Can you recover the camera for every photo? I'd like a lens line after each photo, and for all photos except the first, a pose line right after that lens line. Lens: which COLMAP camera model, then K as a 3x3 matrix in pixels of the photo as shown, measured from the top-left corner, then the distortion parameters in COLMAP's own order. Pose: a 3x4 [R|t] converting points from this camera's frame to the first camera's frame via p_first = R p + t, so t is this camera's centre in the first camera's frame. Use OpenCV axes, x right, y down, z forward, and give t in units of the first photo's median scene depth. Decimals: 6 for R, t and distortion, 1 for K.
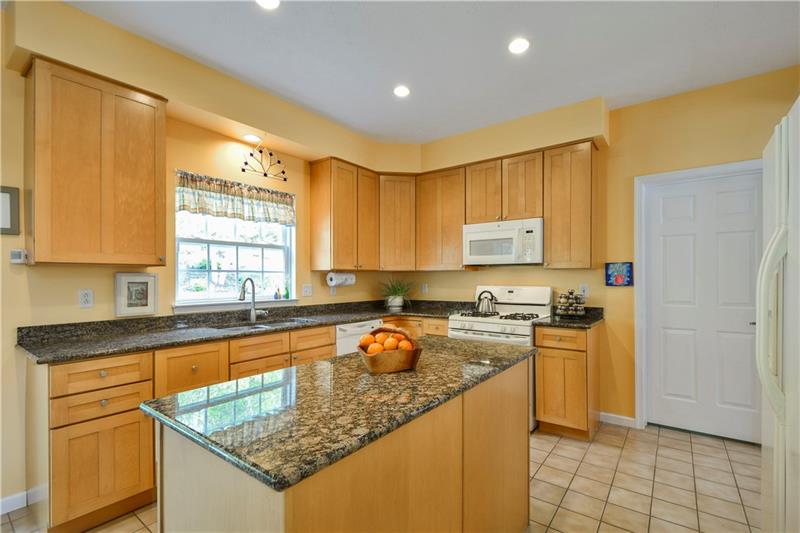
lens RADIAL K [[366.0, 0, 401.1], [0, 366.0, 275.6], [0, 0, 1]] dist [-0.000721, -0.000141]
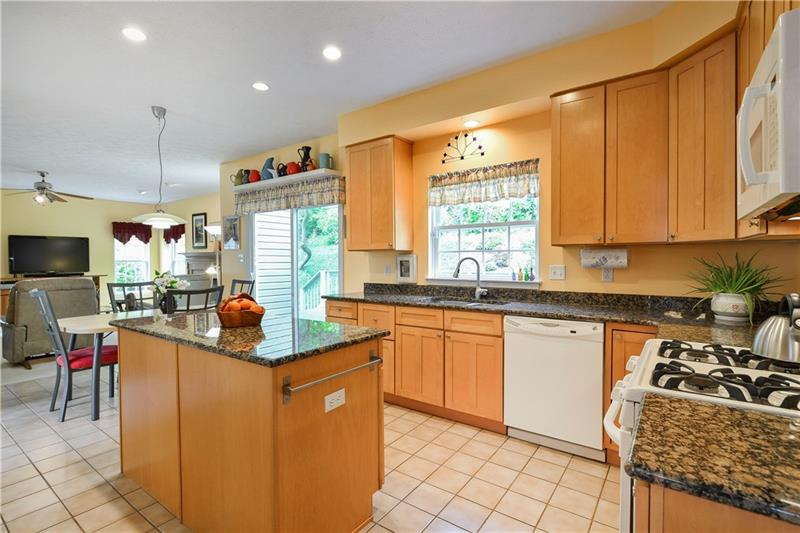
lens RADIAL K [[372.5, 0, 400.0], [0, 372.5, 266.5], [0, 0, 1]] dist [-0.026882, -0.000056]
pose [[0.011972, 0.020260, -0.999723, 0.612874], [0.011410, 0.999727, 0.020396, 0.007727], [0.999863, -0.011651, 0.011737, 0.723524]]
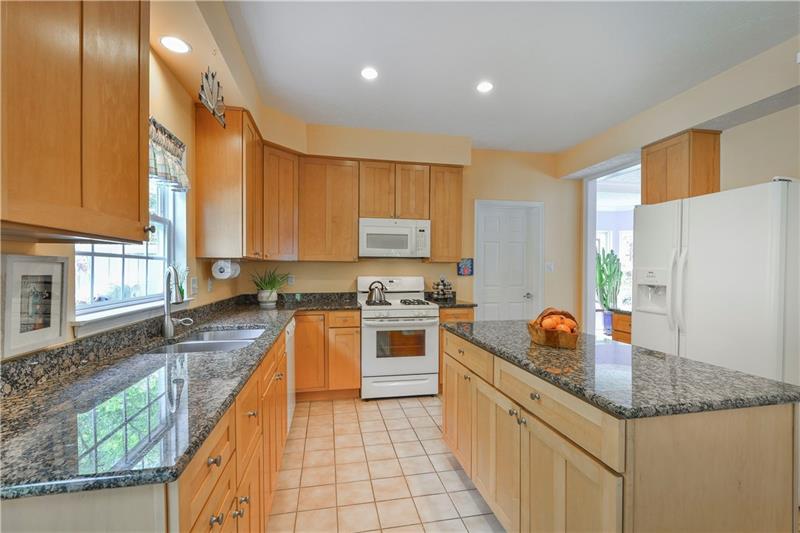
lens RADIAL K [[355.0, 0, 403.4], [0, 355.0, 272.5], [0, 0, 1]] dist [0.001484, 0.000133]
pose [[0.663291, -0.002686, 0.748357, -0.563008], [-0.009329, 0.999886, 0.011858, 0.003142], [-0.748303, -0.014847, 0.663190, 0.276990]]
